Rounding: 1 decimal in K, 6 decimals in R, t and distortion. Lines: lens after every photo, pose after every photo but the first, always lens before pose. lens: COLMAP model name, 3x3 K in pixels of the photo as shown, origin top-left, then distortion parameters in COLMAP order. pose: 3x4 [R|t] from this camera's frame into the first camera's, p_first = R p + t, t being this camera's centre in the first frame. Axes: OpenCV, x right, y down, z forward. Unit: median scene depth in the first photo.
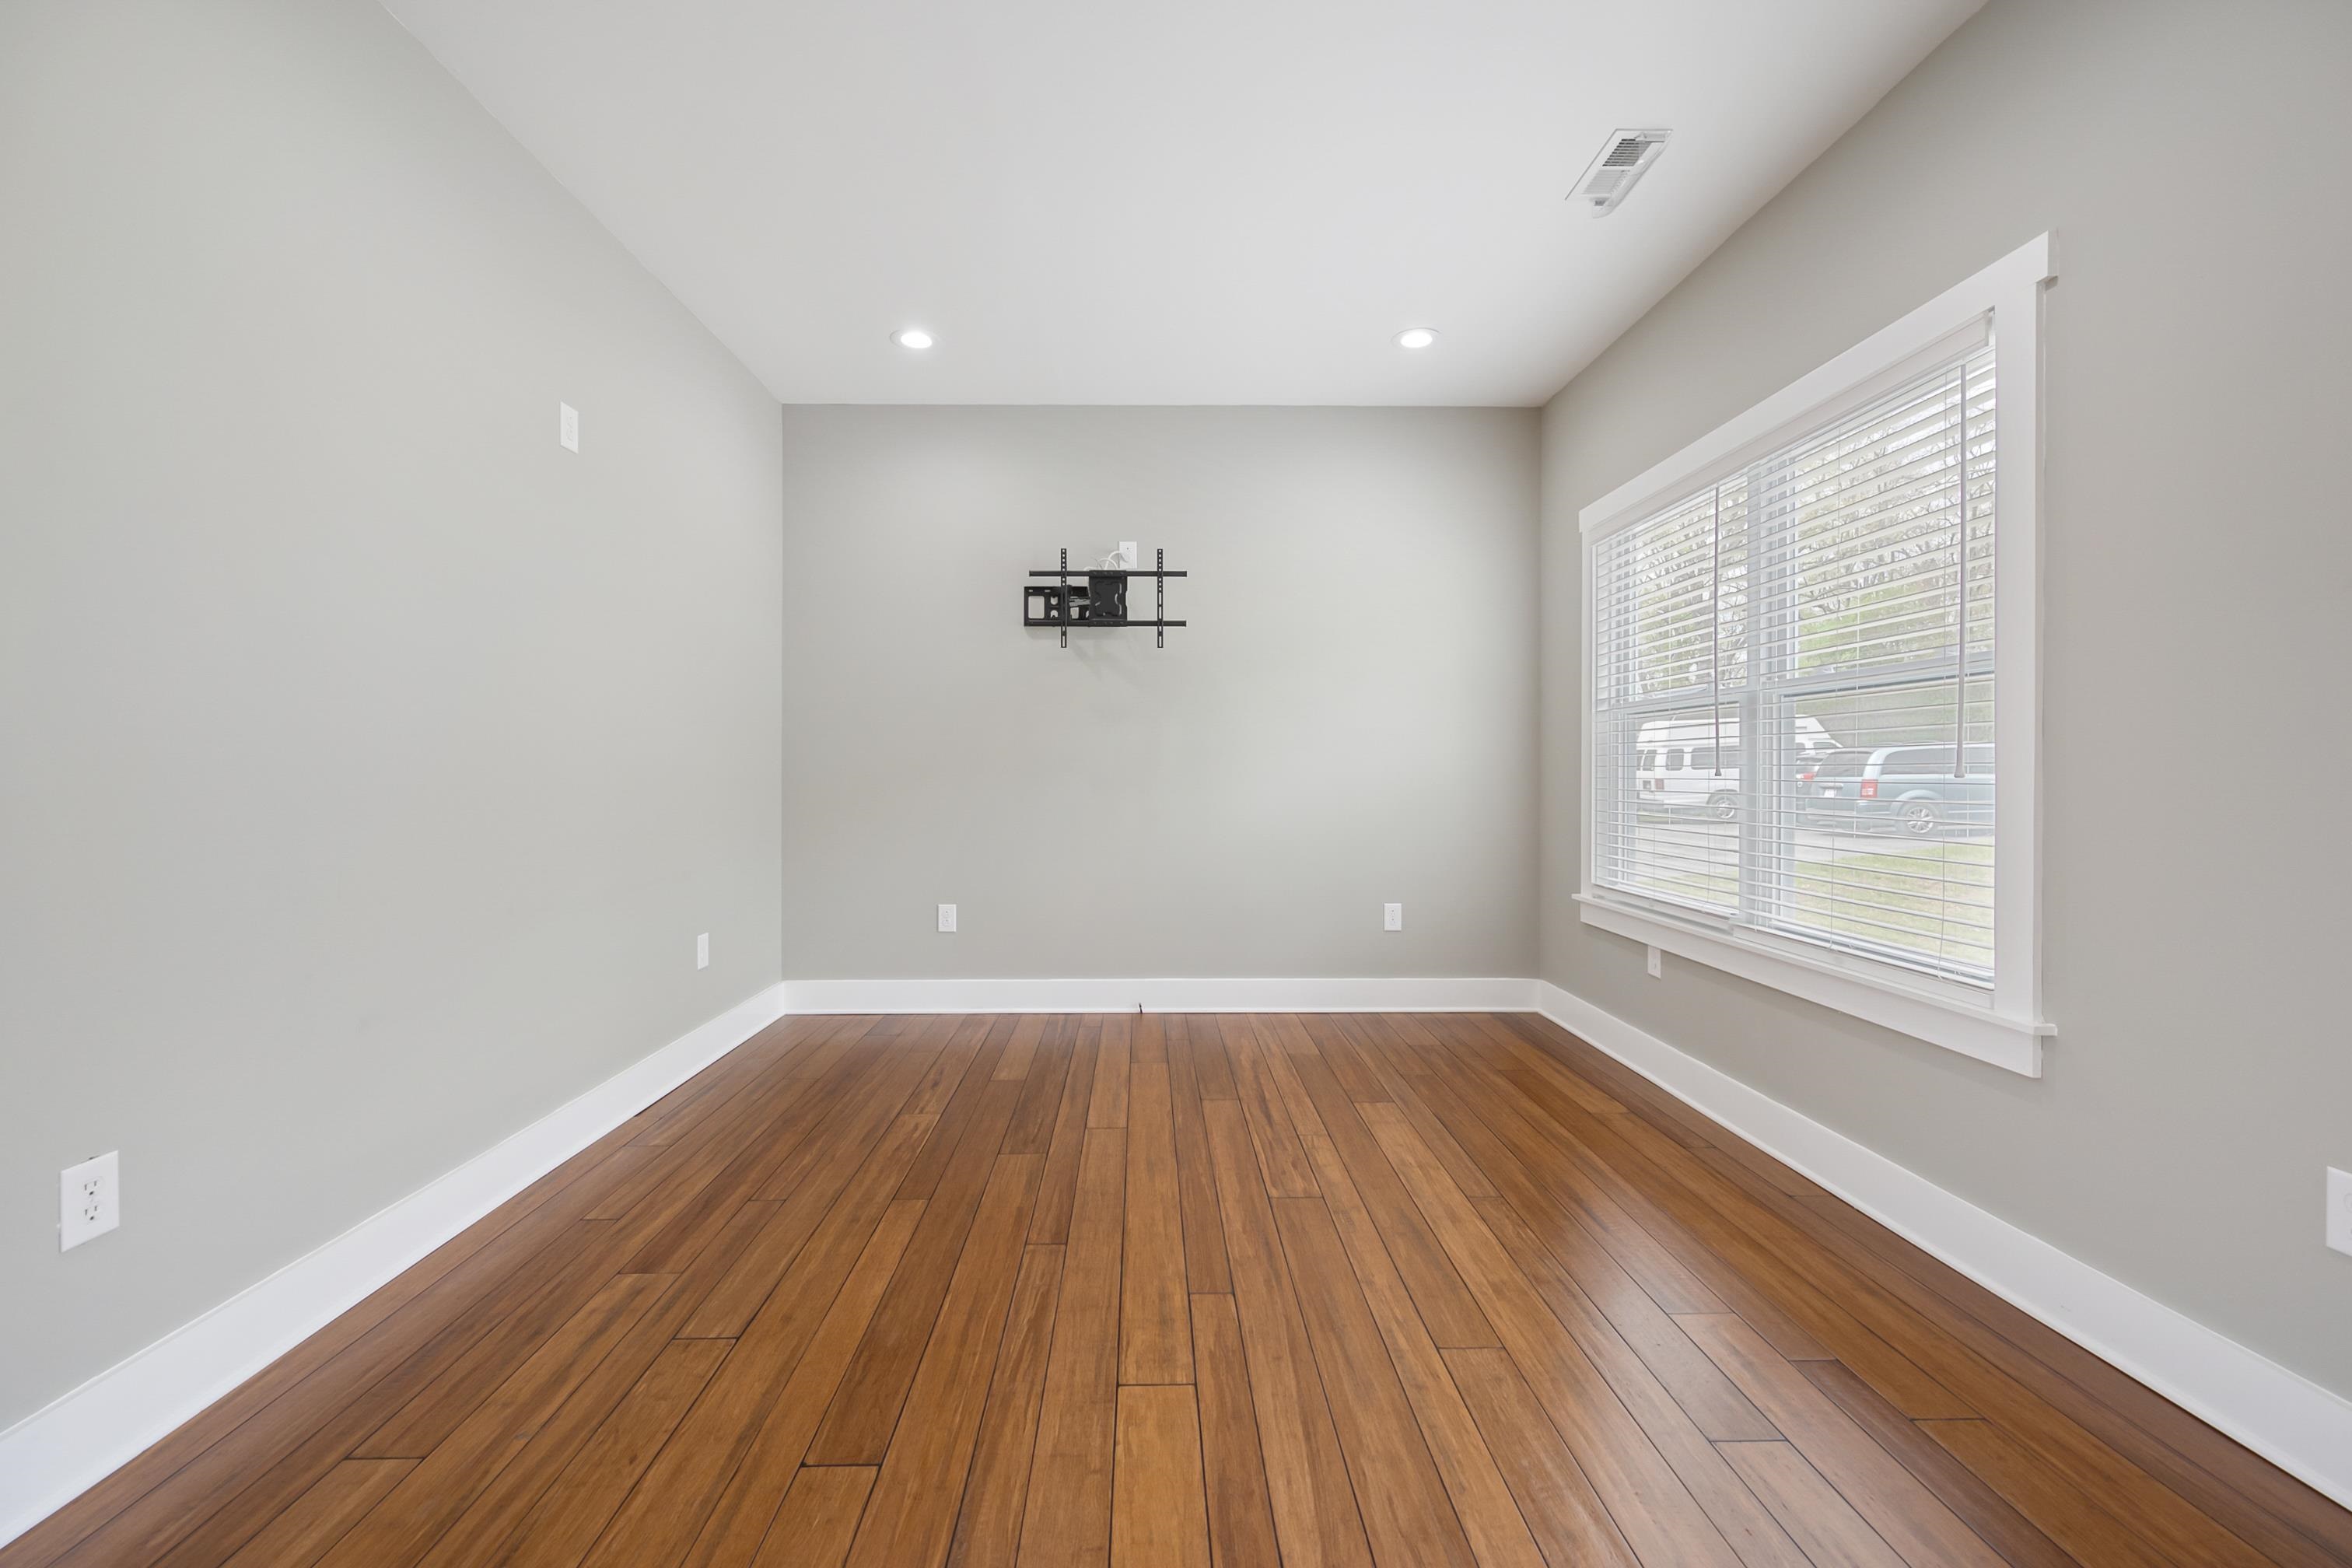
lens RADIAL K [[945.0, 0, 1154.4], [0, 945.0, 771.1], [0, 0, 1]] dist [0.000819, -0.000071]
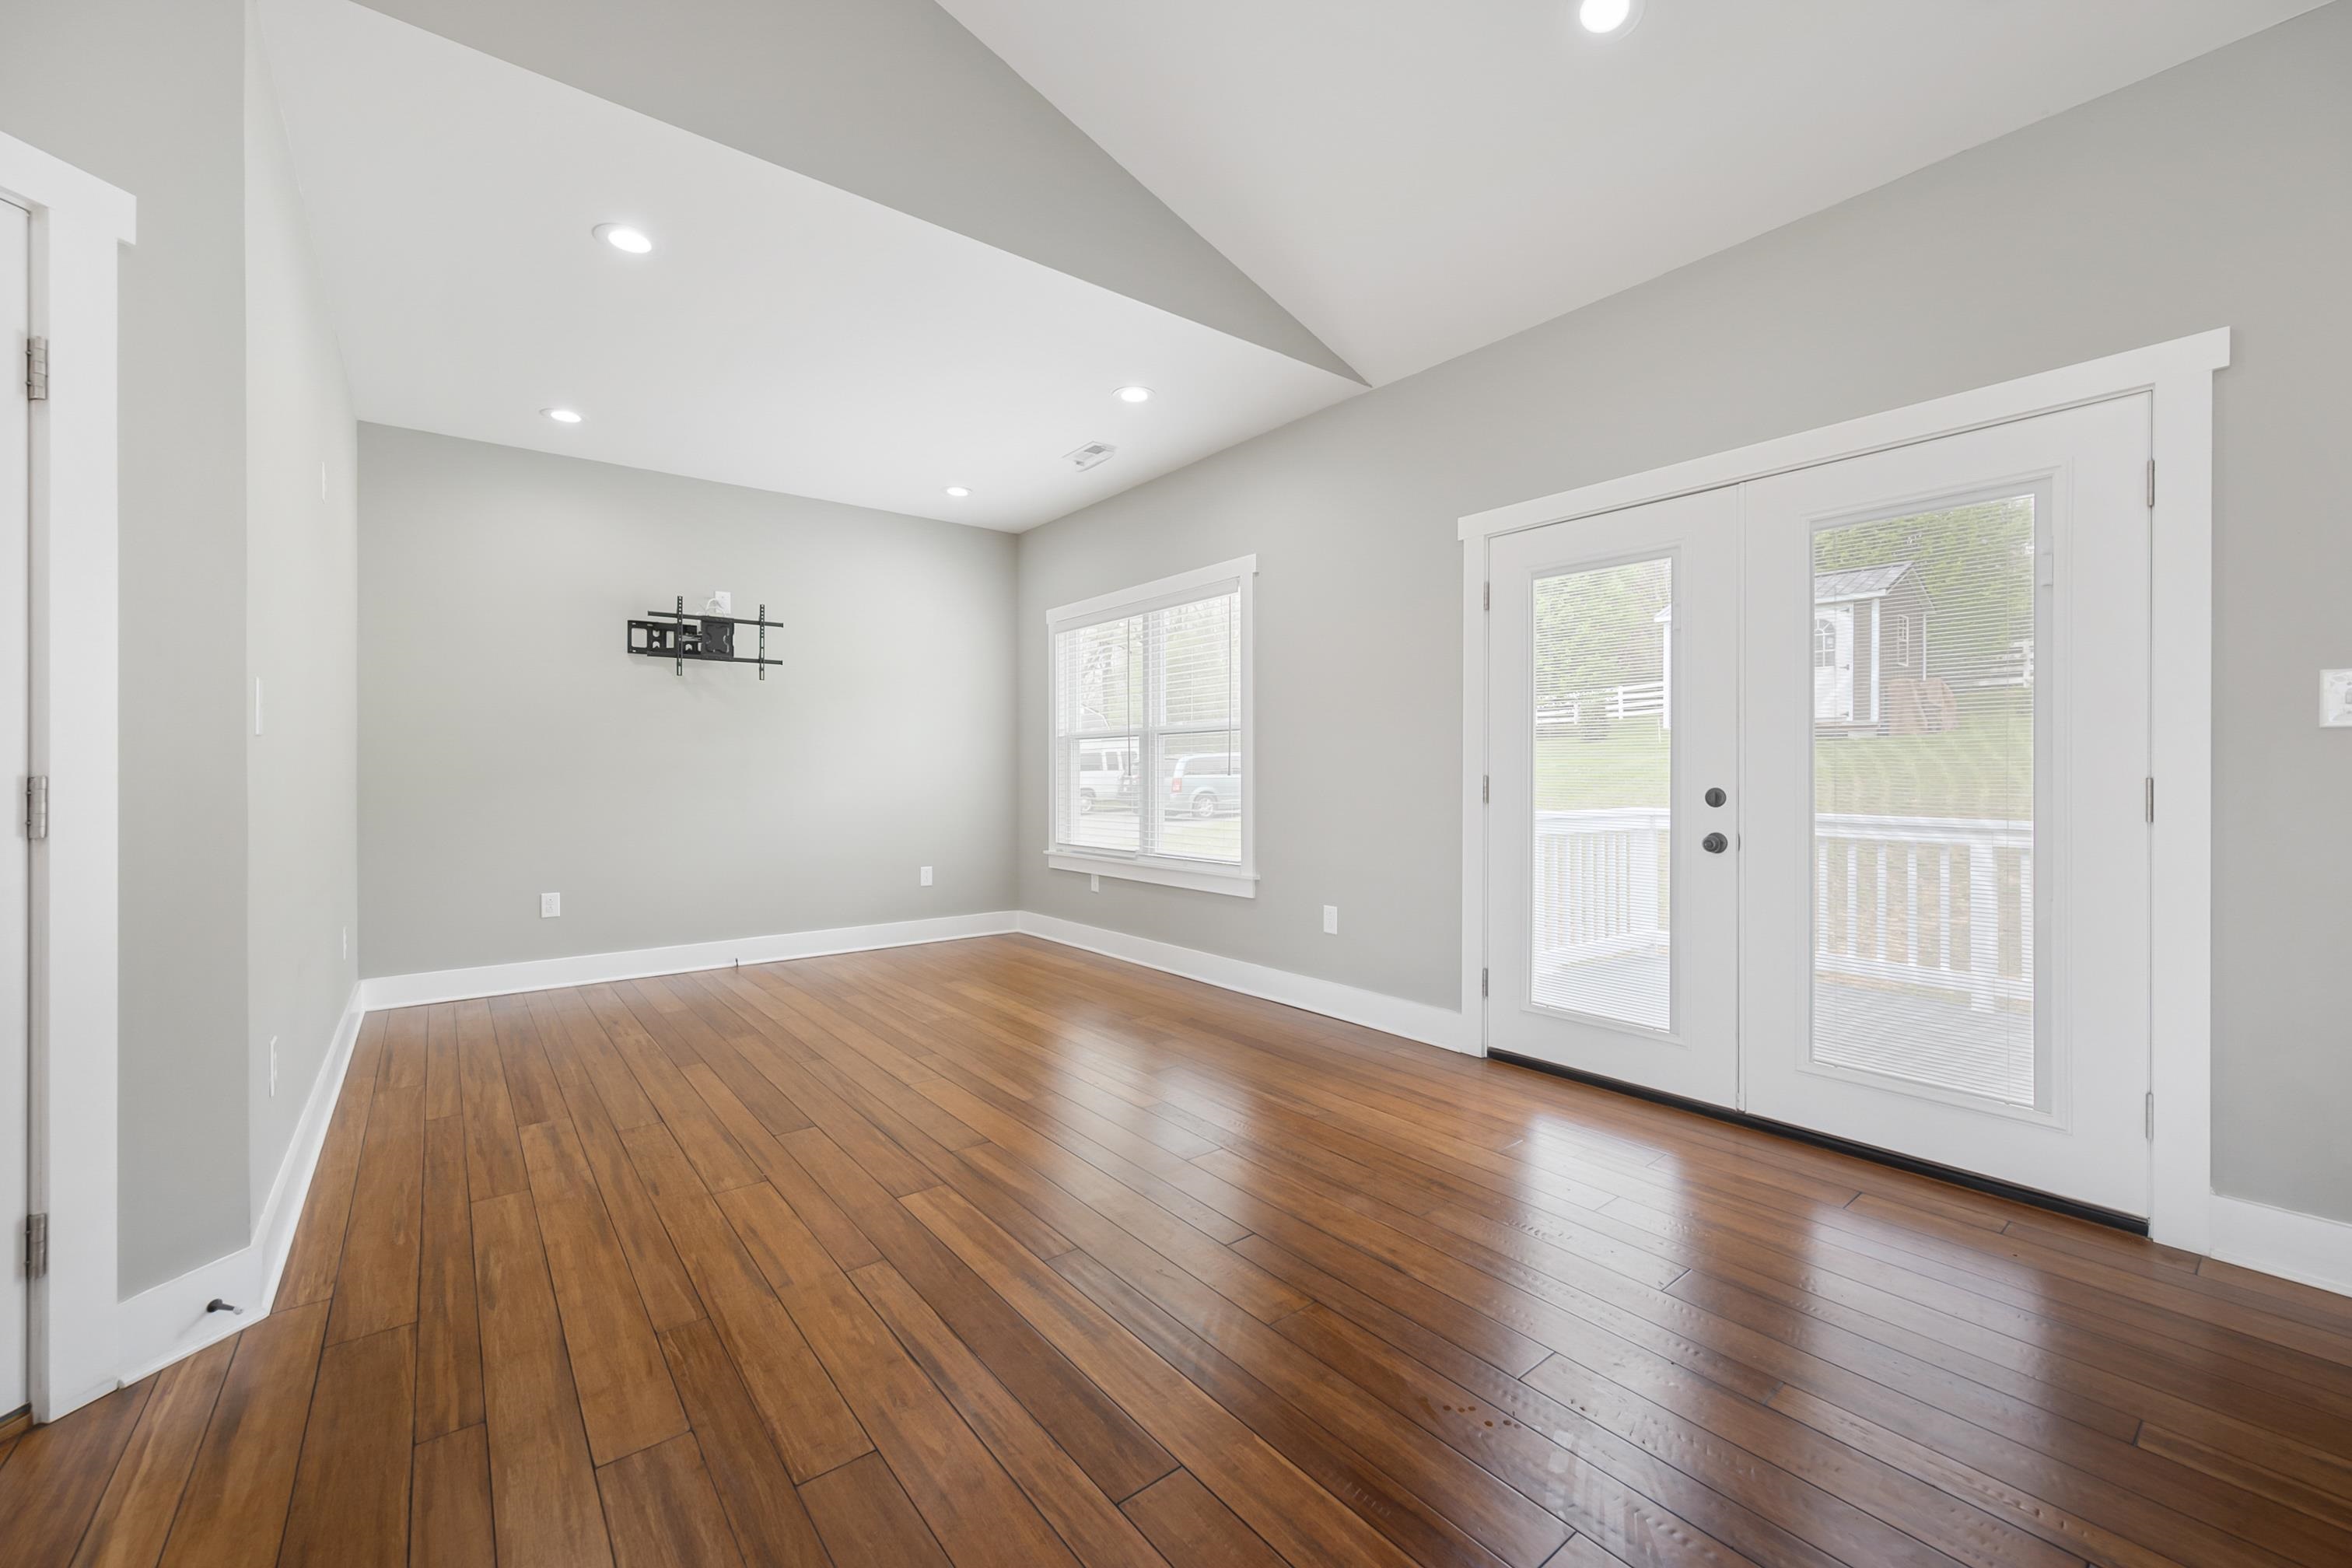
lens RADIAL K [[937.8, 0, 1181.8], [0, 937.8, 774.7], [0, 0, 1]] dist [0.002309, 0.000379]
pose [[0.790457, -0.004200, 0.612503, -0.367088], [0.004083, 0.999990, 0.001587, 0.000586], [-0.612504, 0.001247, 0.790467, -0.421942]]
